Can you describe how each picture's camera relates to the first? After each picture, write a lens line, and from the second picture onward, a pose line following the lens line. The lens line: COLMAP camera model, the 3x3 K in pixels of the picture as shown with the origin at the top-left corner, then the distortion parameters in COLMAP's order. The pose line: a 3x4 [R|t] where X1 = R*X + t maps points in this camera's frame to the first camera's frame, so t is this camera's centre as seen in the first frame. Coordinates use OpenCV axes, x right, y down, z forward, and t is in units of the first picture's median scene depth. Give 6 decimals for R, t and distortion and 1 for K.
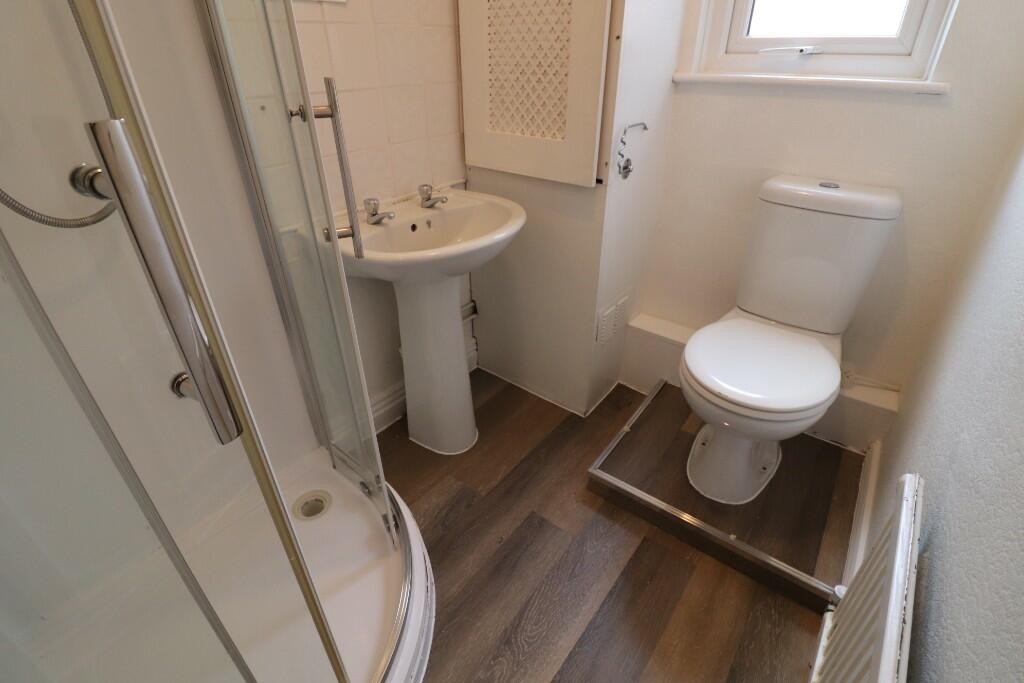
lens RADIAL K [[496.4, 0, 511.6], [0, 496.4, 334.3], [0, 0, 1]] dist [0.004050, -0.014373]
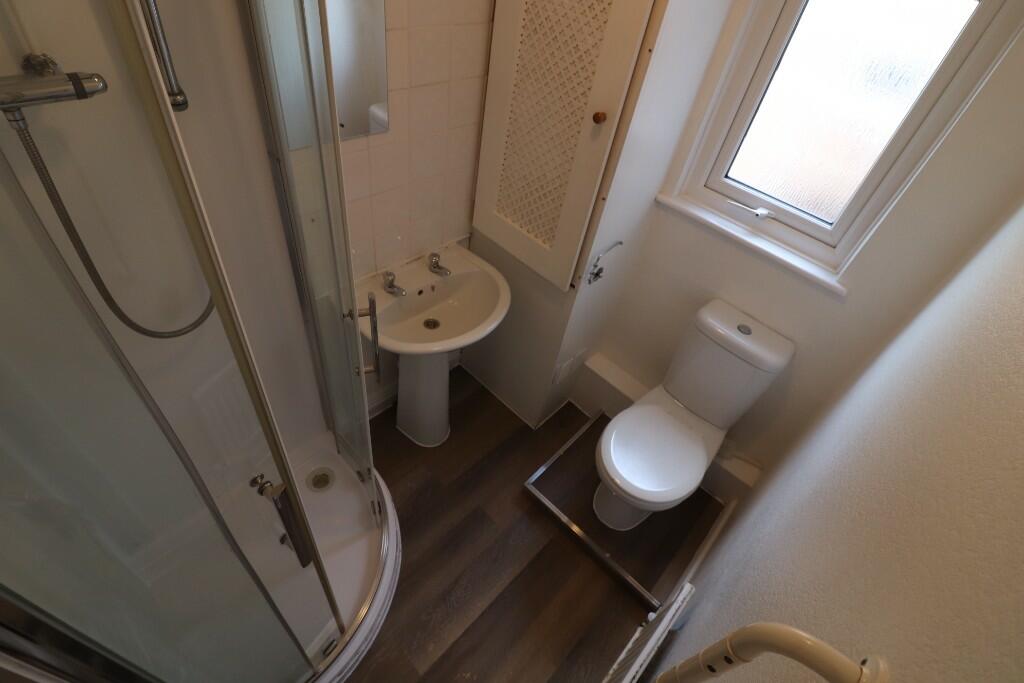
lens RADIAL K [[502.0, 0, 512.0], [0, 502.0, 341.5], [0, 0, 1]] dist [0.002880, 0.000104]
pose [[0.984494, 0.170776, 0.040085, 0.000197], [-0.175397, 0.954799, 0.239989, -0.448574], [0.002711, -0.243299, 0.969948, -0.255853]]
